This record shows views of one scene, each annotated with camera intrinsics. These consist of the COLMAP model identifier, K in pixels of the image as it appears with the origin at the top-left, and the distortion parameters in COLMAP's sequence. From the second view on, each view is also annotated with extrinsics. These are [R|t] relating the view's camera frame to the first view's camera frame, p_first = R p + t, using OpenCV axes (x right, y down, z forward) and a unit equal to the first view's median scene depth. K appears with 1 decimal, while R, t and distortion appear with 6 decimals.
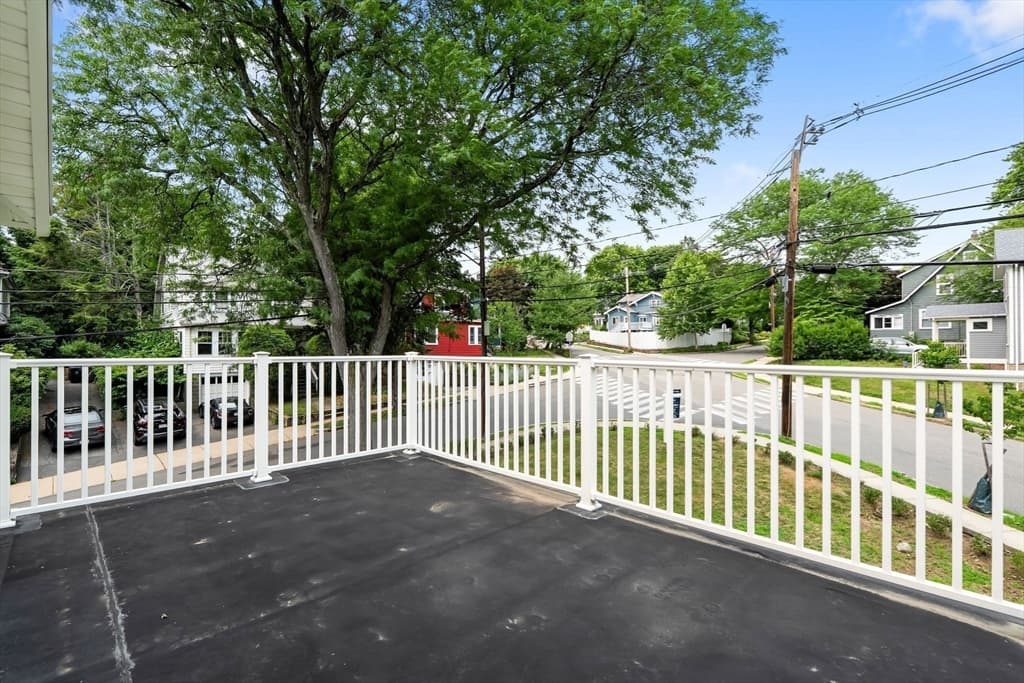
lens RADIAL K [[480.6, 0, 512.7], [0, 480.6, 347.2], [0, 0, 1]] dist [-0.004511, -0.000719]
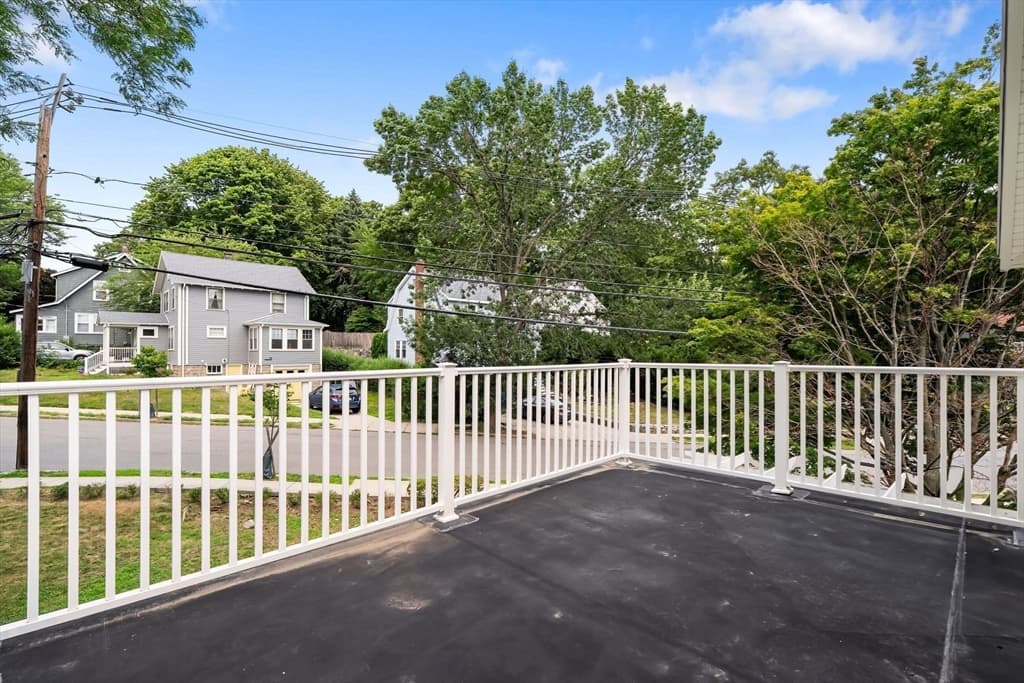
lens RADIAL K [[480.6, 0, 512.7], [0, 480.6, 347.2], [0, 0, 1]] dist [-0.004511, -0.000719]
pose [[-0.021788, 0.006369, 0.999742, -0.227144], [0.002235, 0.999978, -0.006322, -0.003281], [-0.999760, 0.002096, -0.021801, 0.242617]]
